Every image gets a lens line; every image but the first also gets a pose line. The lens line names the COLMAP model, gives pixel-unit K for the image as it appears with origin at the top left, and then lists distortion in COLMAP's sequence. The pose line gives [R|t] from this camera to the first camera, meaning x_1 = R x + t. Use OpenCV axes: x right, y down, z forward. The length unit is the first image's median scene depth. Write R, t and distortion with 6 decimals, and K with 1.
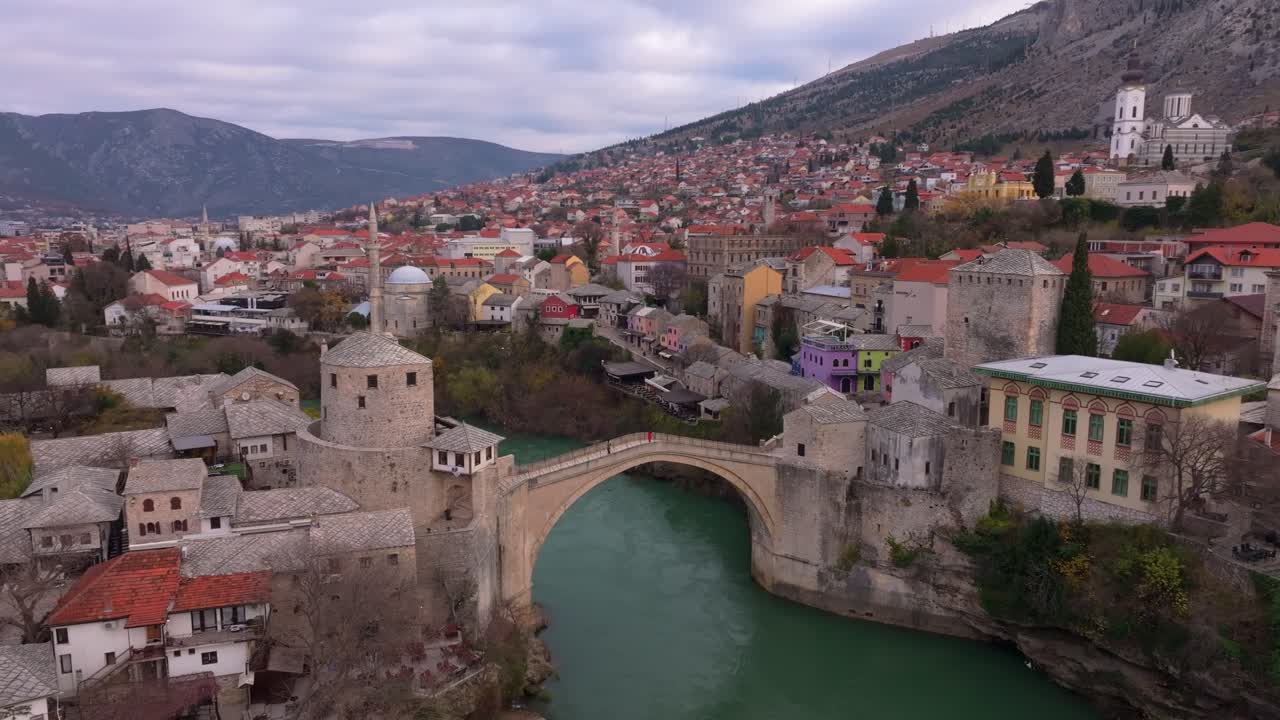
lens RADIAL K [[899.7, 0, 643.2], [0, 899.7, 359.2], [0, 0, 1]] dist [-0.001058, 0.021789]
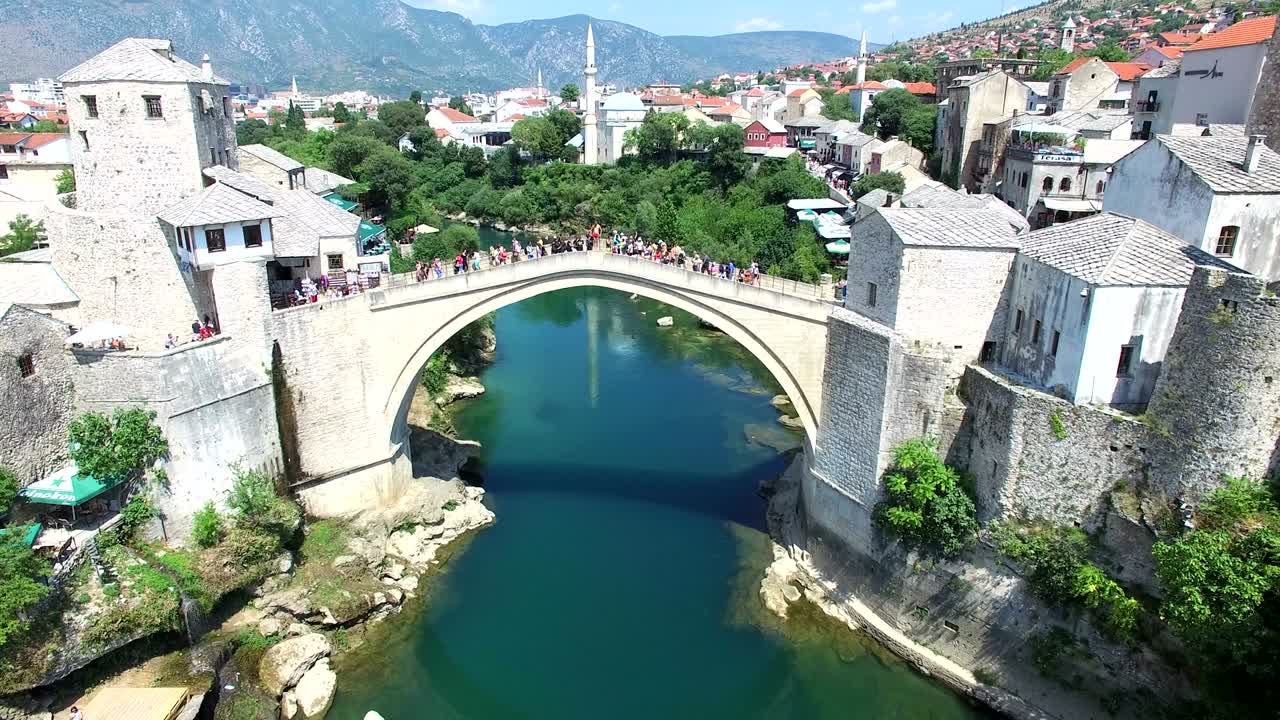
lens RADIAL K [[770.3, 0, 631.8], [0, 770.3, 347.5], [0, 0, 1]] dist [-0.130470, 0.111503]
pose [[0.913671, 0.125594, -0.386565, 0.220051], [-0.064643, 0.983858, 0.166866, 0.065777], [0.401282, -0.127472, 0.907041, 0.539691]]
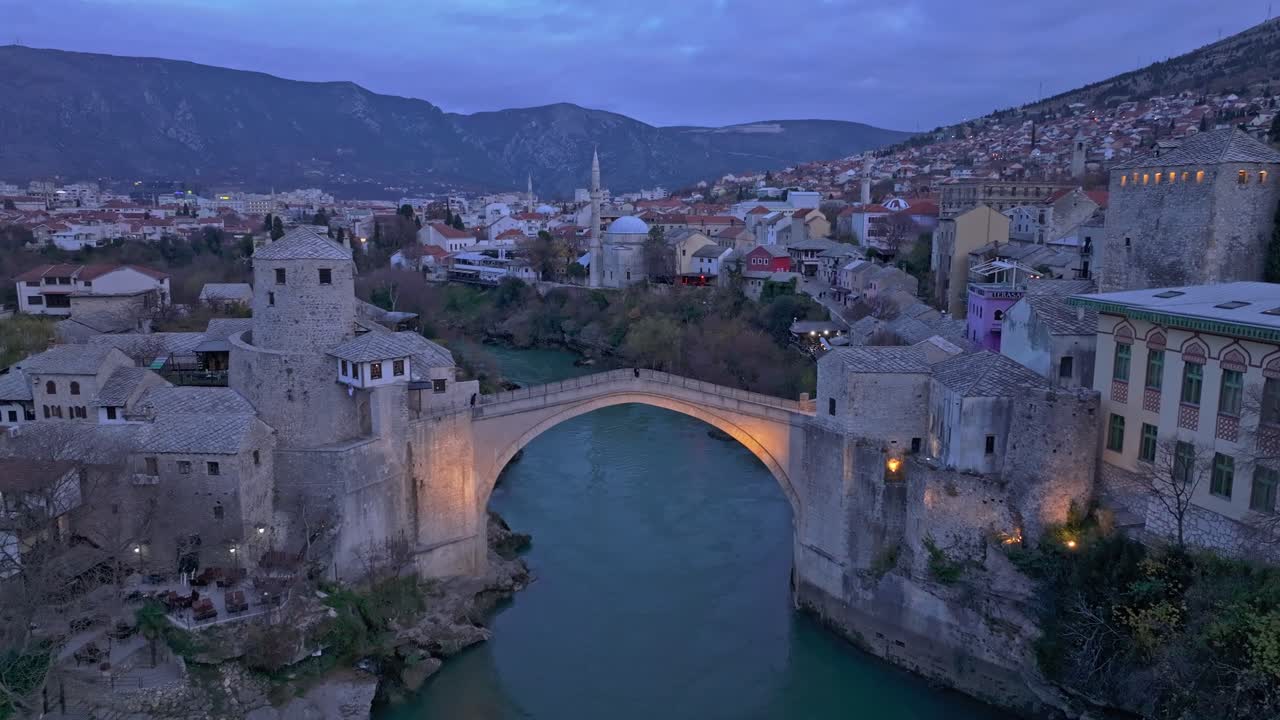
lens RADIAL K [[899.7, 0, 643.2], [0, 899.7, 359.2], [0, 0, 1]] dist [-0.001058, 0.021789]
pose [[0.922244, 0.065788, -0.380970, 0.307361], [-0.059085, 0.997823, 0.029279, 0.048833], [0.382067, -0.004493, 0.924124, 0.256044]]
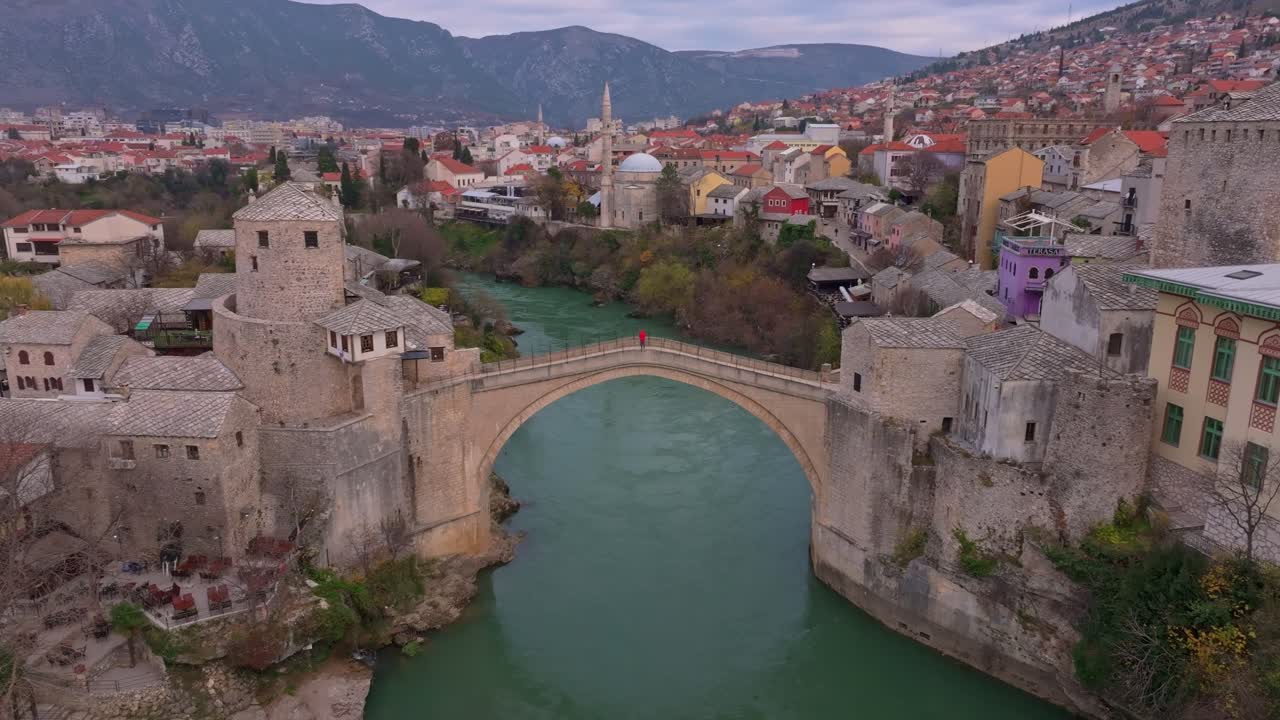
lens RADIAL K [[899.7, 0, 643.2], [0, 899.7, 359.2], [0, 0, 1]] dist [-0.001058, 0.021789]
pose [[0.916460, 0.099405, -0.387583, 0.286694], [-0.062386, 0.992302, 0.106984, 0.019751], [0.395234, -0.073867, 0.915606, 0.305025]]
